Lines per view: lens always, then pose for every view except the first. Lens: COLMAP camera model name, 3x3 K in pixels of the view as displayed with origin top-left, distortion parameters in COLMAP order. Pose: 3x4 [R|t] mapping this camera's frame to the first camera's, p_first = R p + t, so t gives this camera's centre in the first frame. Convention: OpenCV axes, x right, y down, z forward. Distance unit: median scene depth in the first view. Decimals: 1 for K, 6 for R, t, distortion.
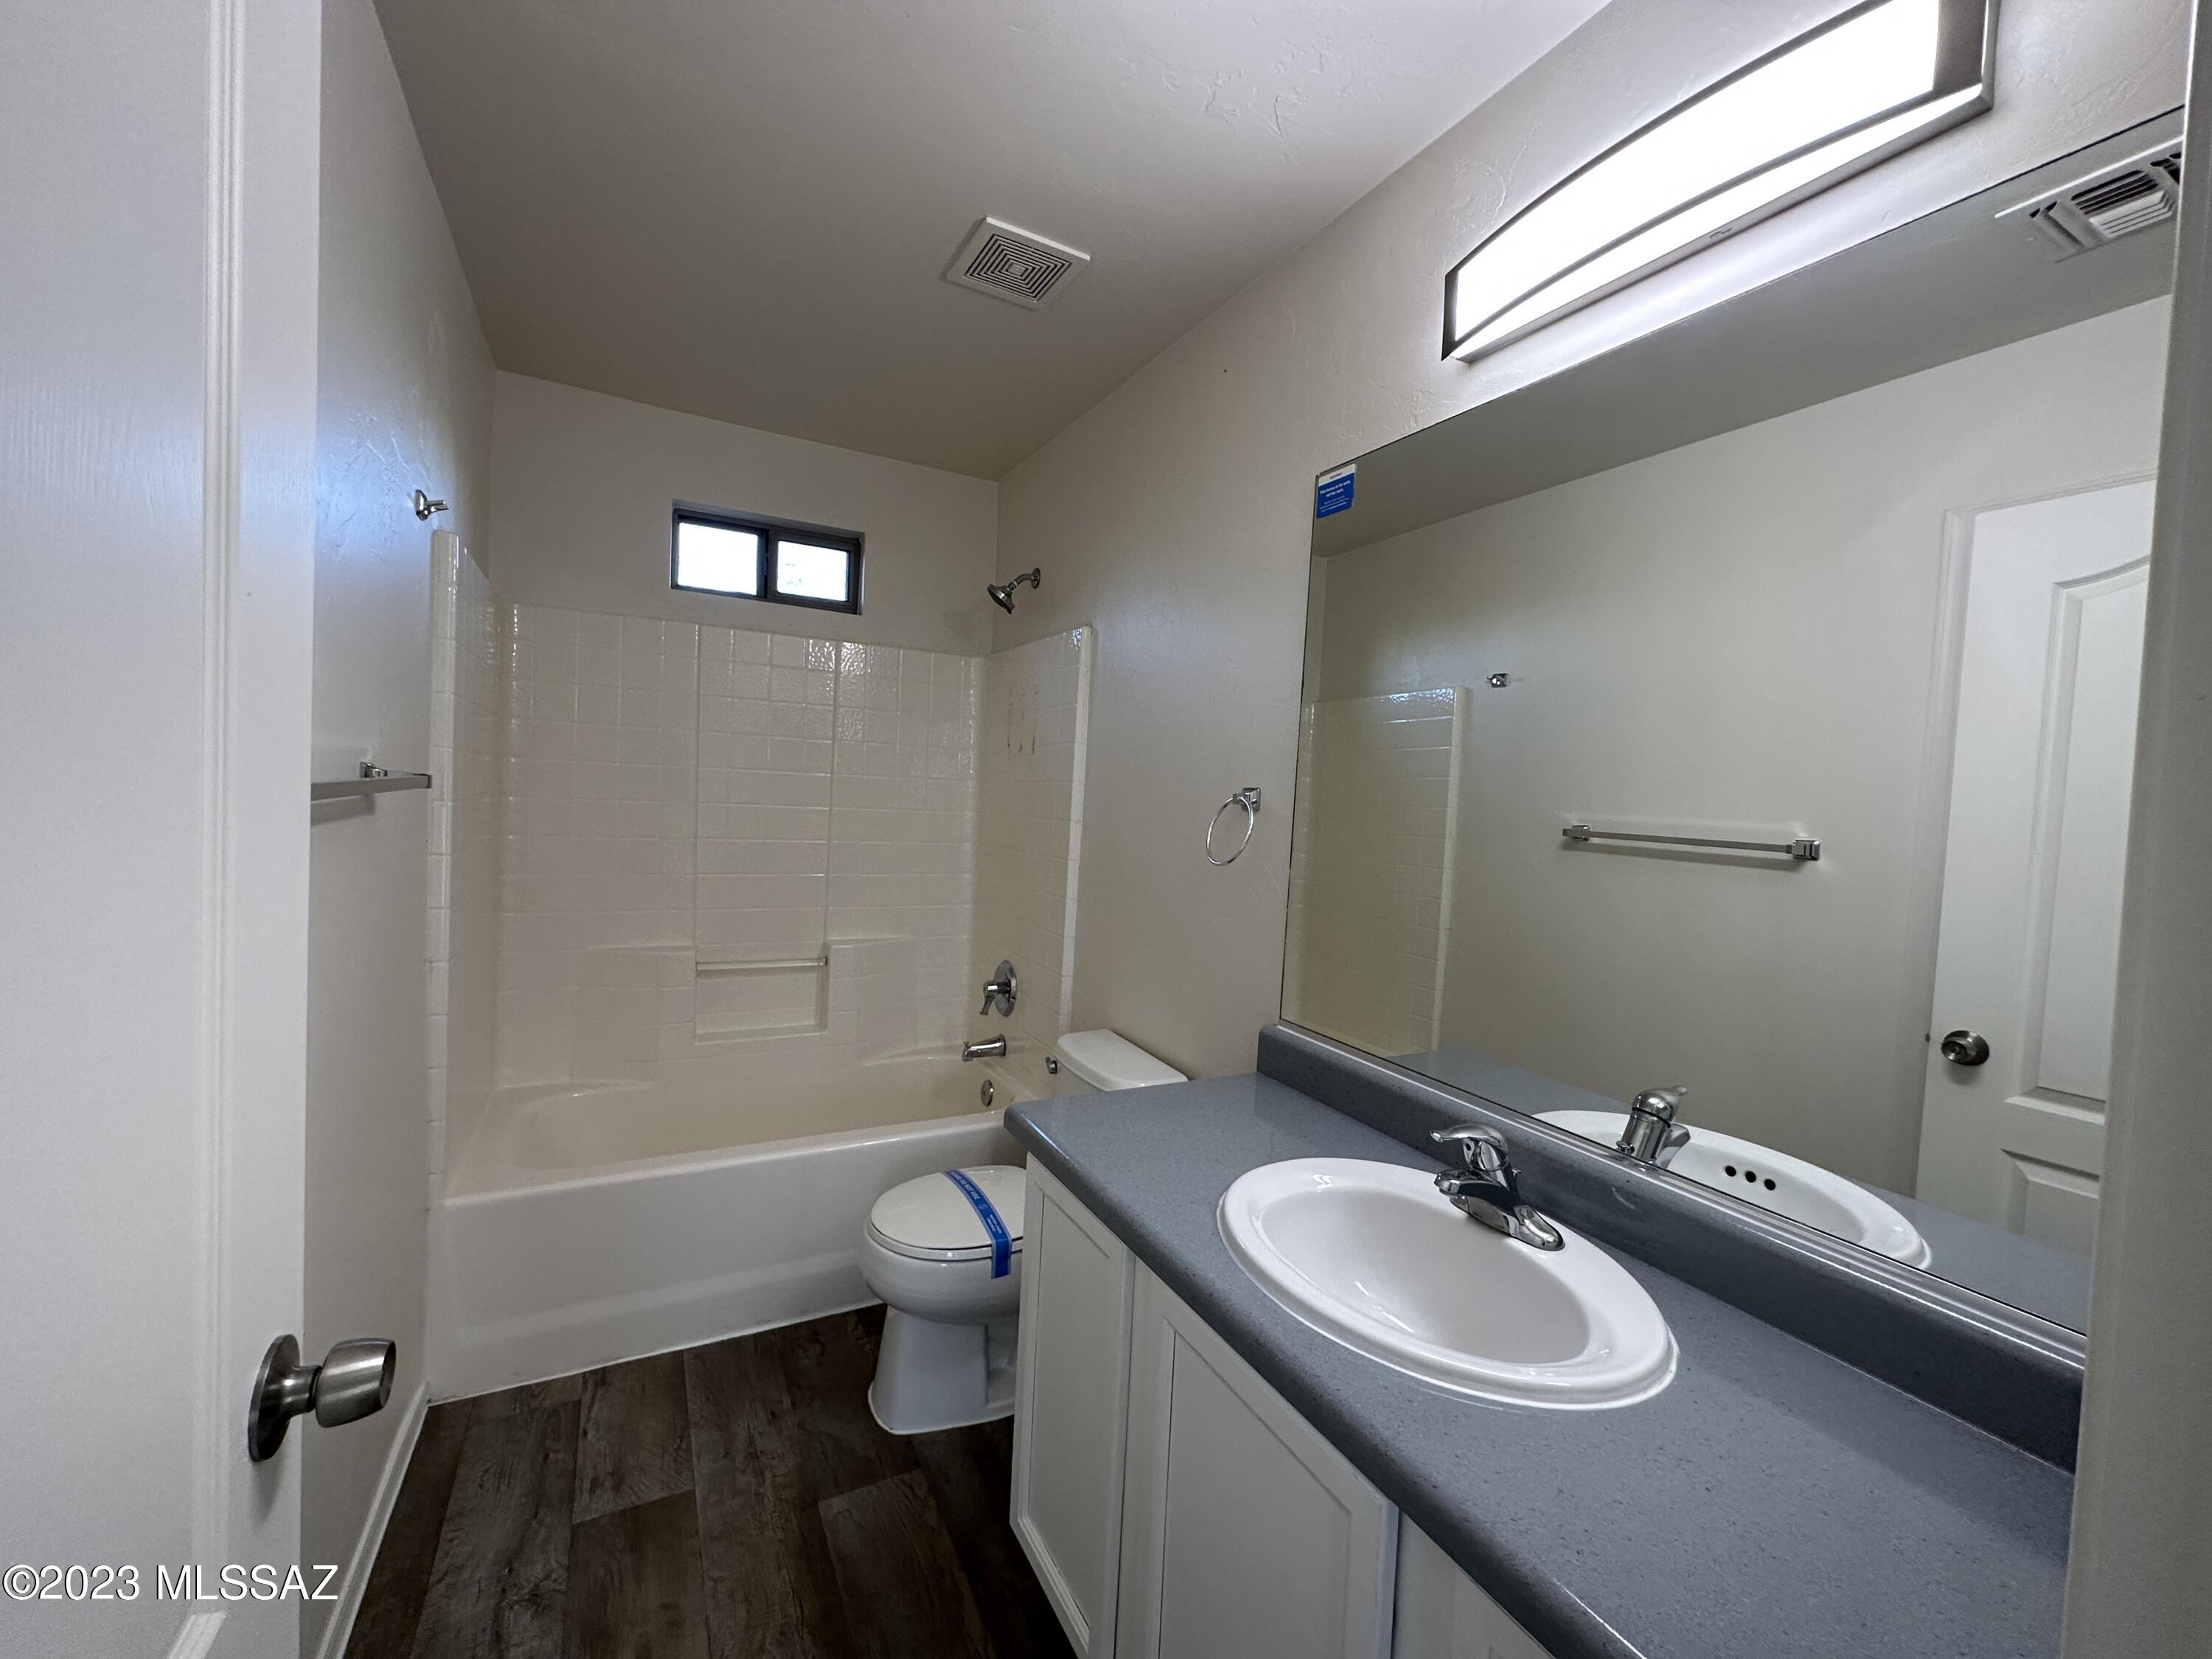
lens RADIAL K [[880.9, 0, 1106.0], [0, 880.9, 829.5], [0, 0, 1]] dist [0.000376, -0.000065]
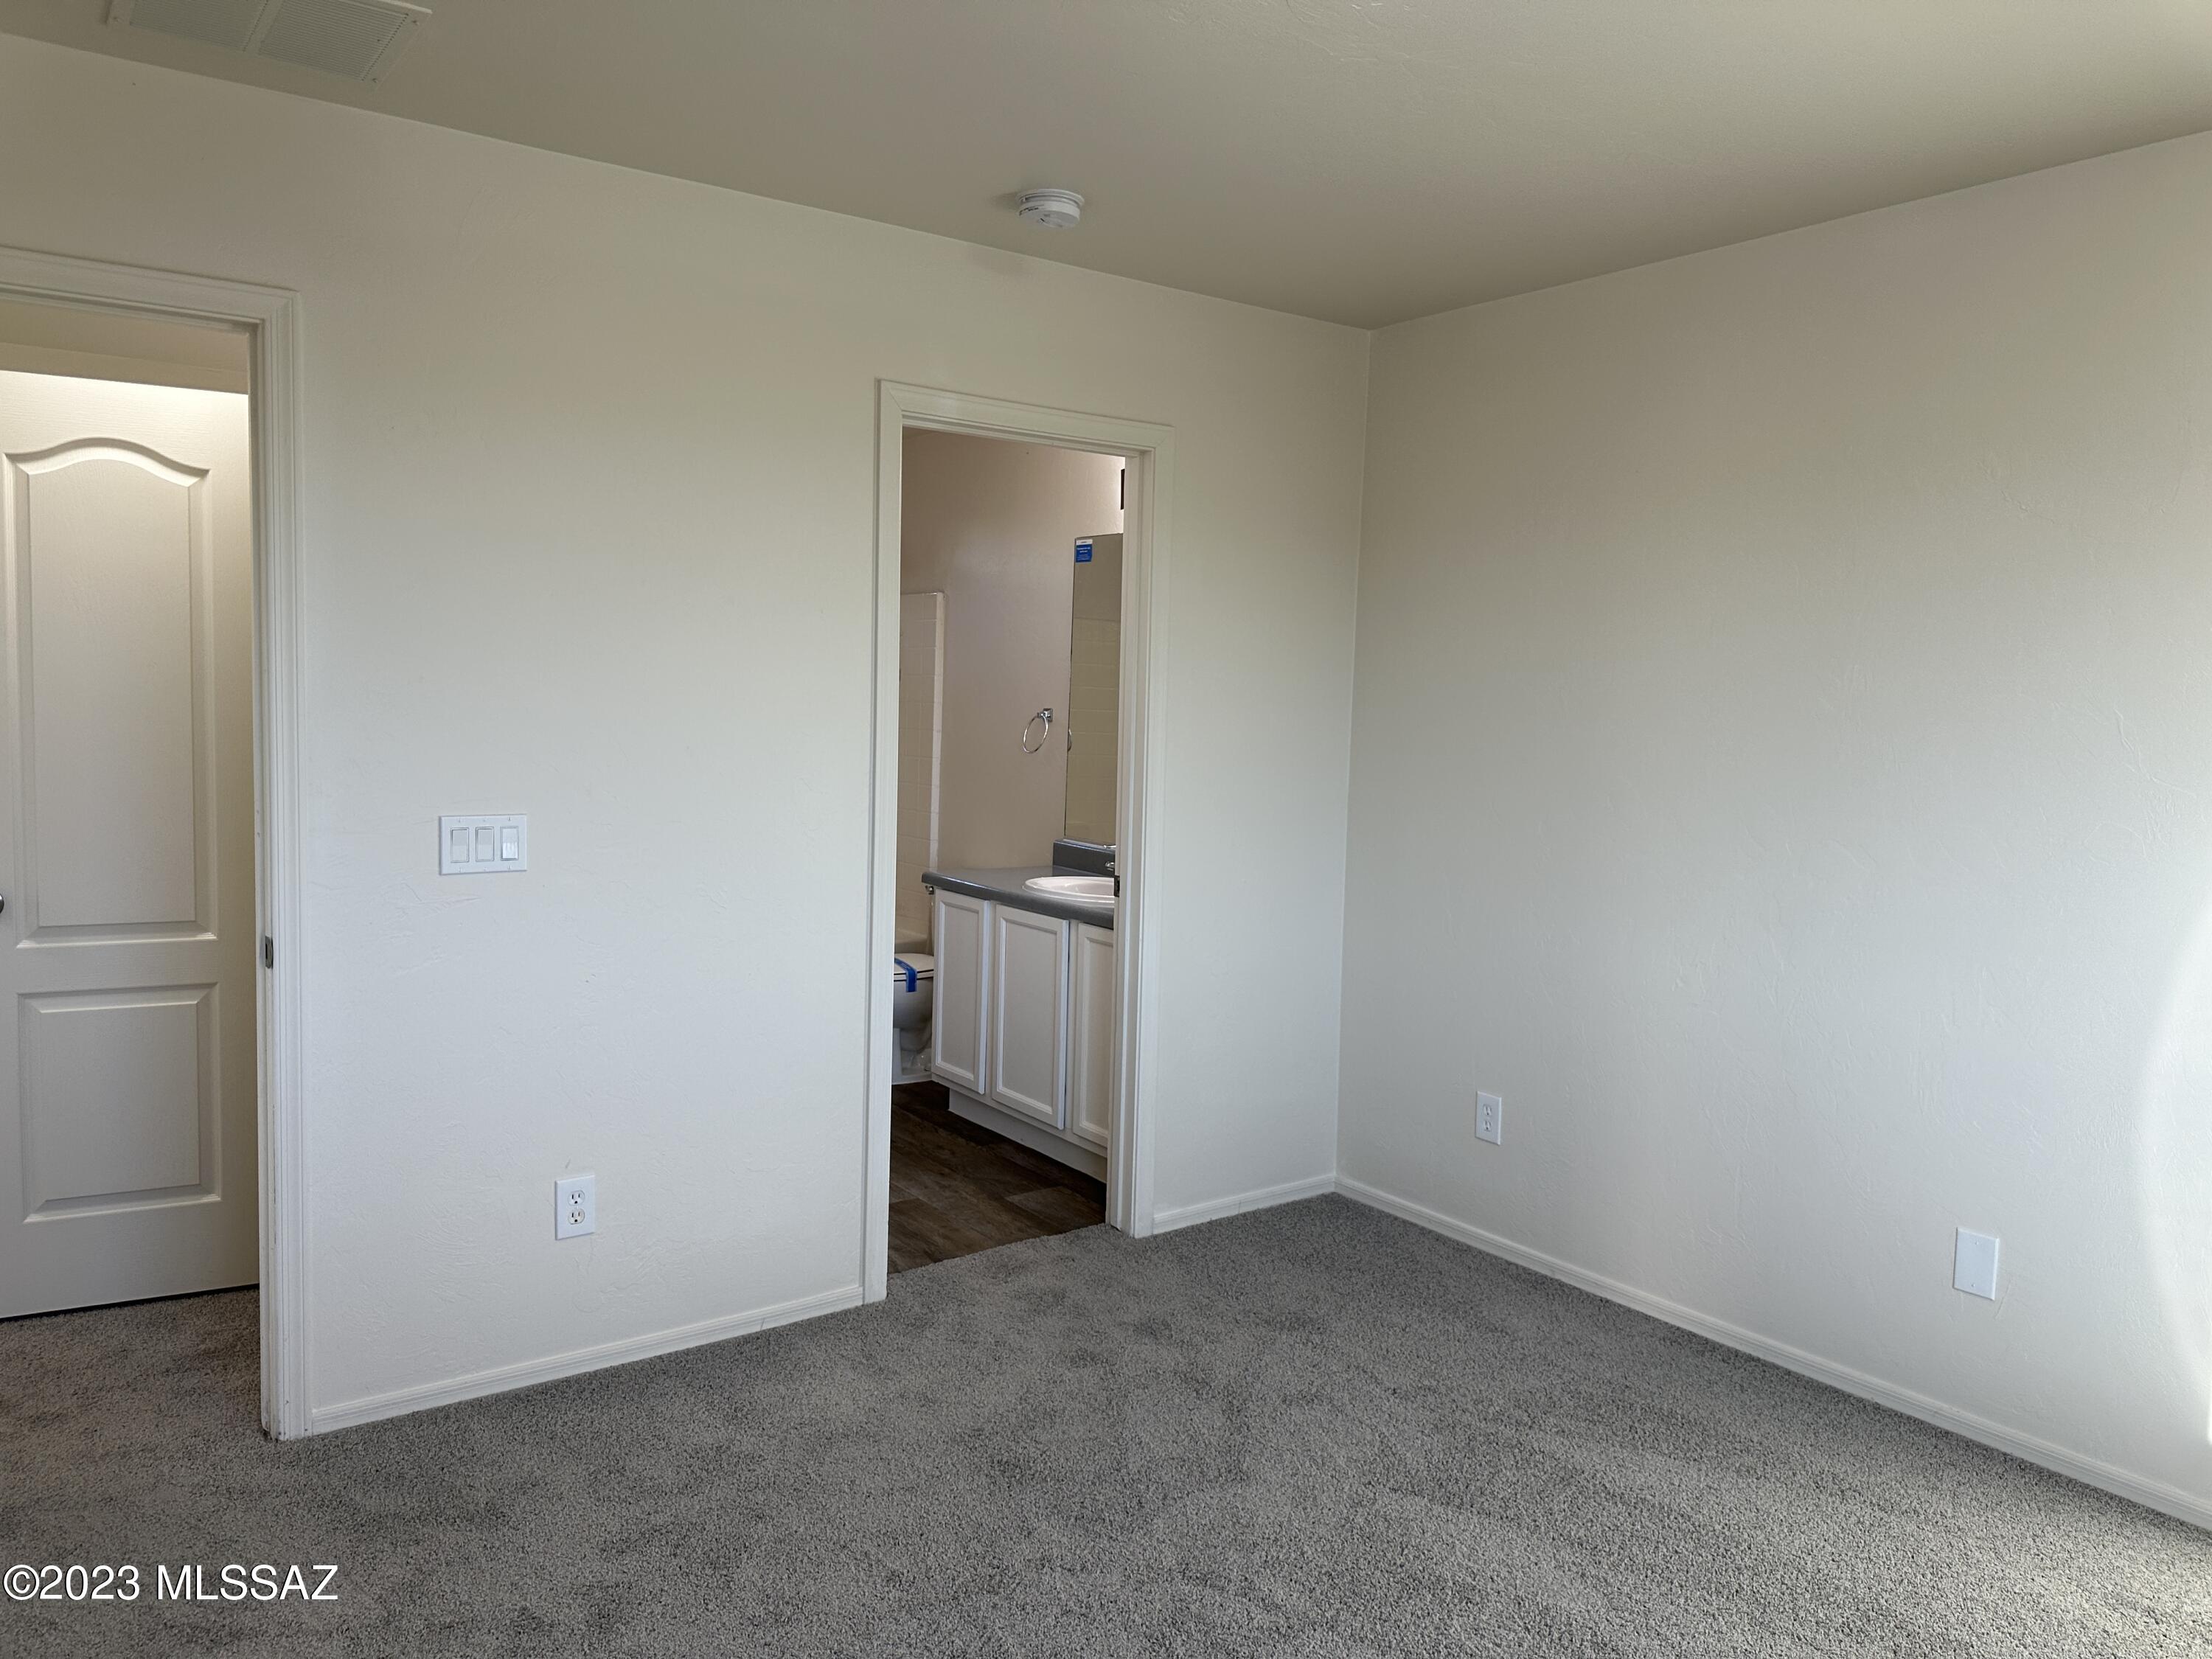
lens RADIAL K [[1513.0, 0, 1106.0], [0, 1513.0, 829.5], [0, 0, 1]] dist [-0.020946, -0.002038]
pose [[0.991603, -0.031005, 0.125549, -0.106208], [0.023898, 0.998046, 0.057729, 0.022418], [-0.127094, -0.054244, 0.990406, -2.052243]]
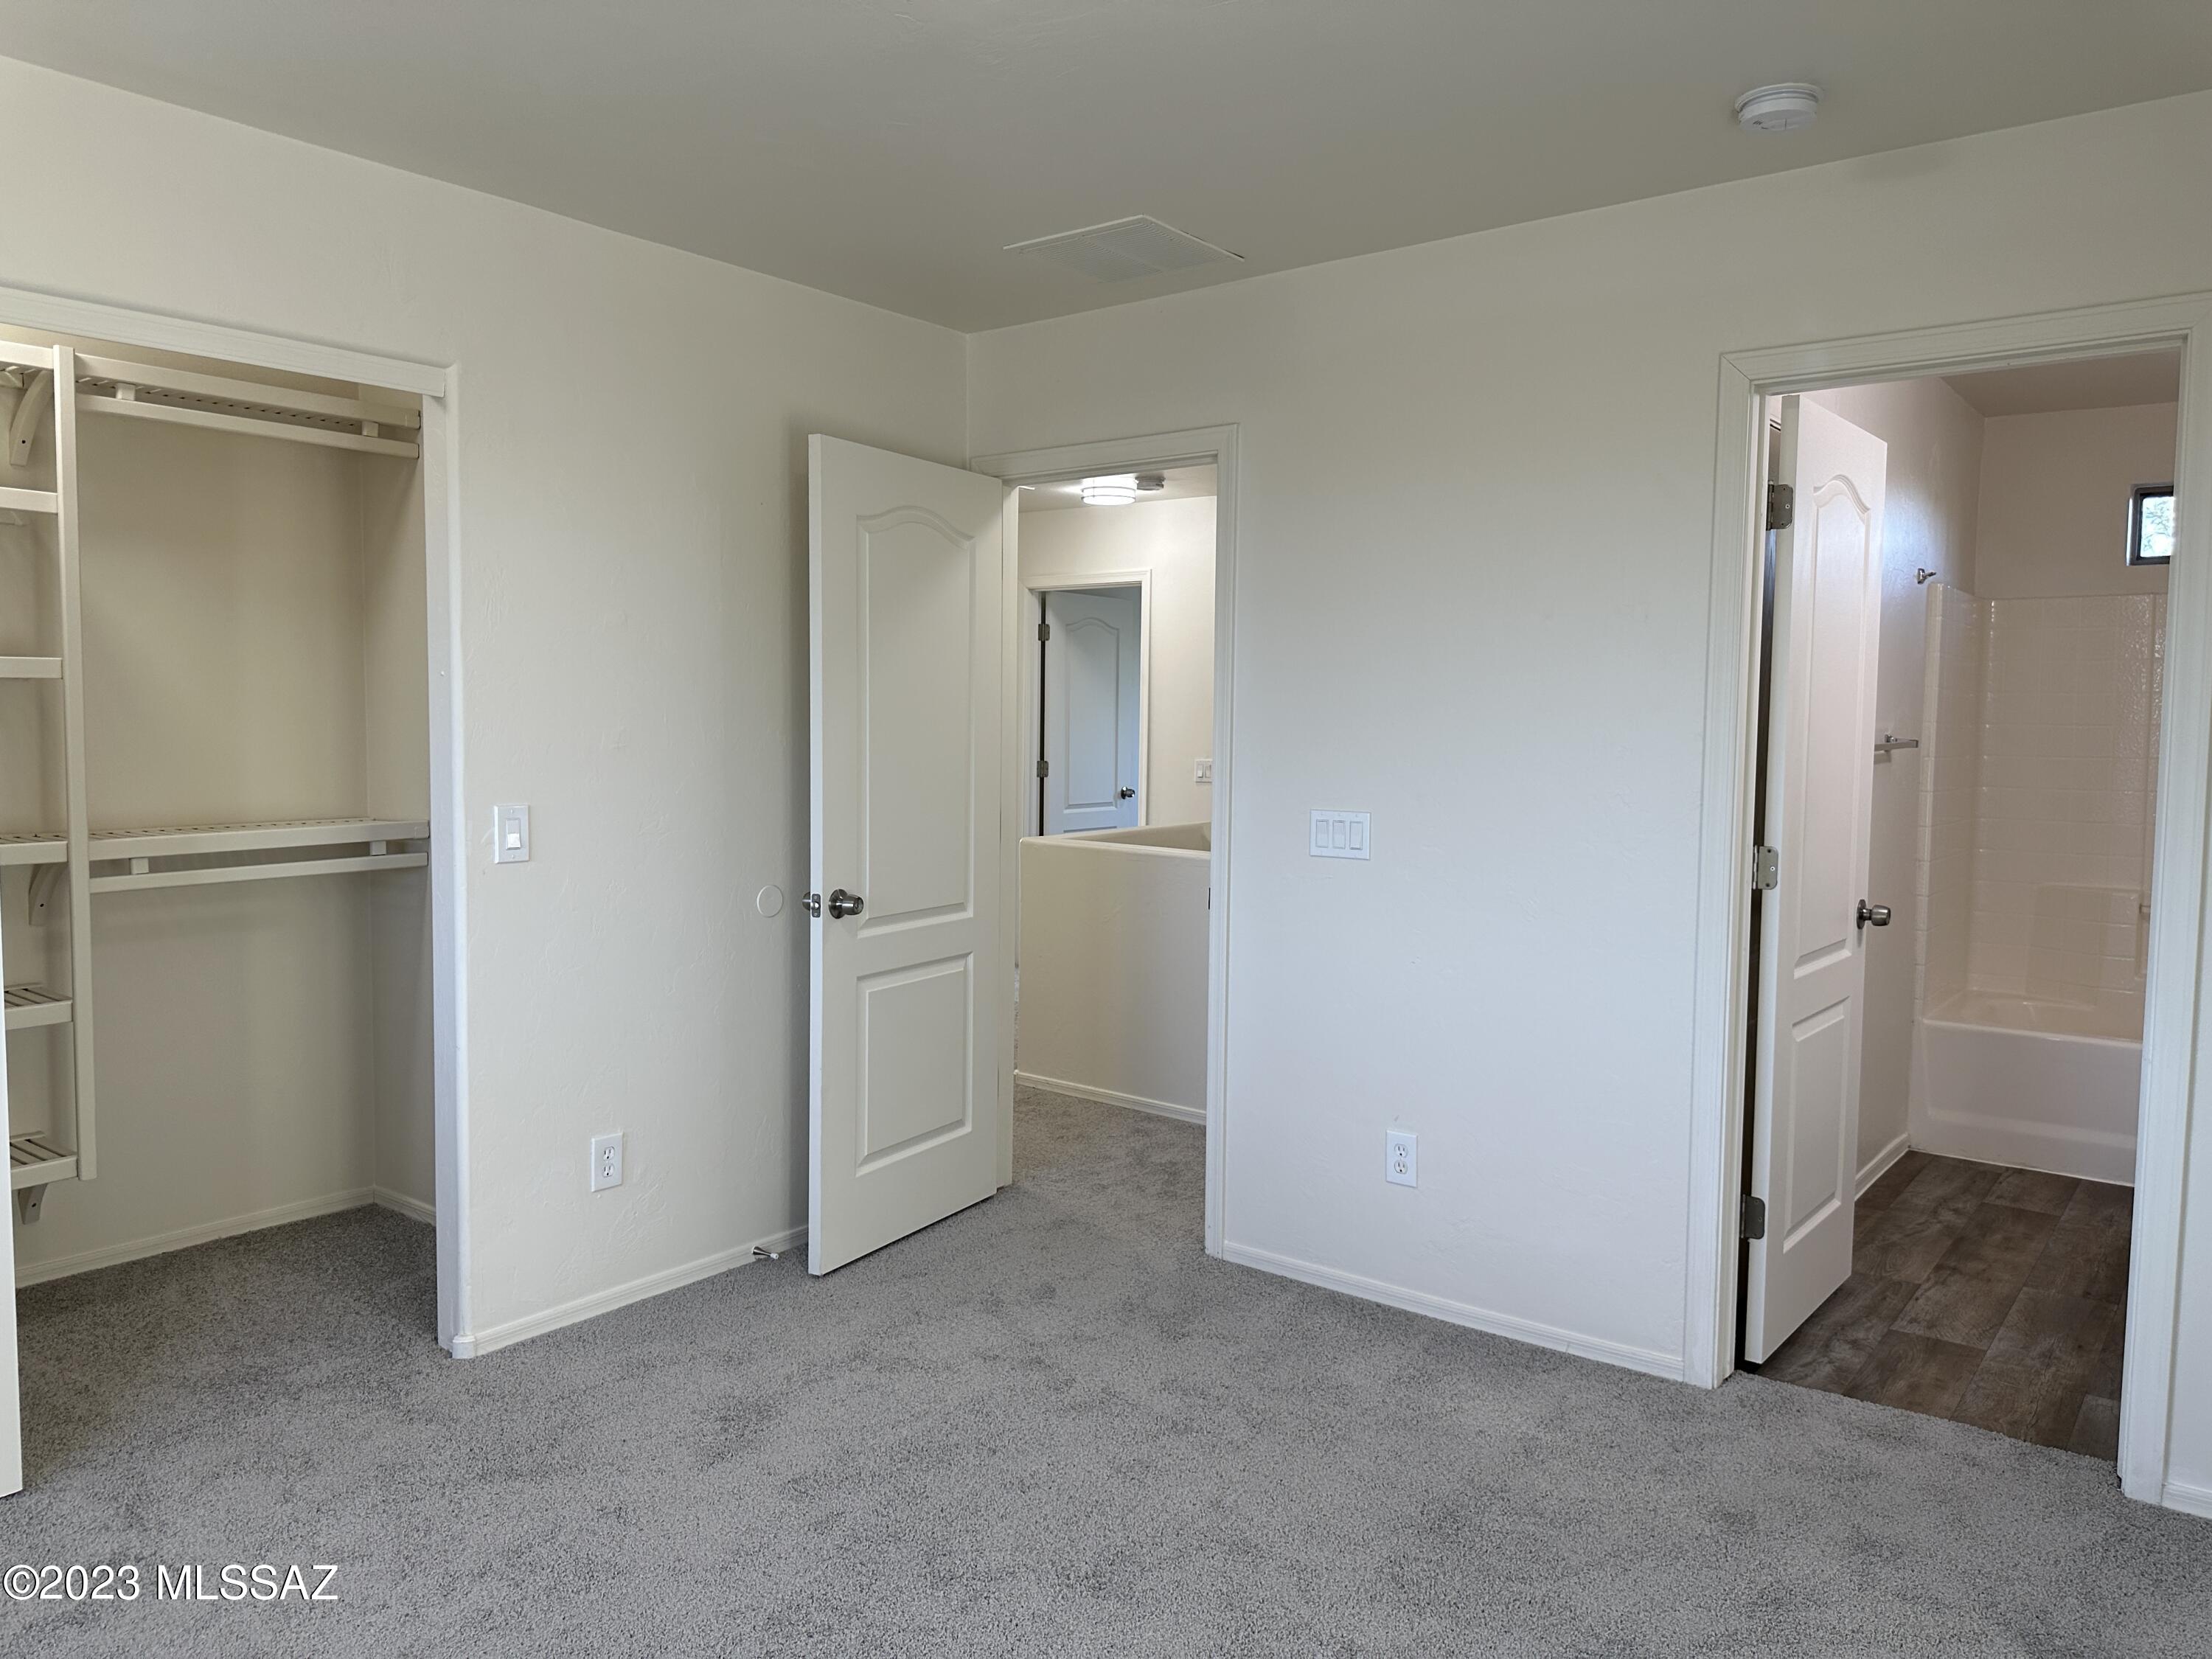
lens RADIAL K [[1524.4, 0, 1106.0], [0, 1524.4, 829.5], [0, 0, 1]] dist [-0.000688, -0.003190]
pose [[0.390954, 0.026261, -0.920036, 1.187065], [-0.021991, 0.999574, 0.019186, 0.078447], [0.920148, 0.012732, 0.391365, -1.424348]]
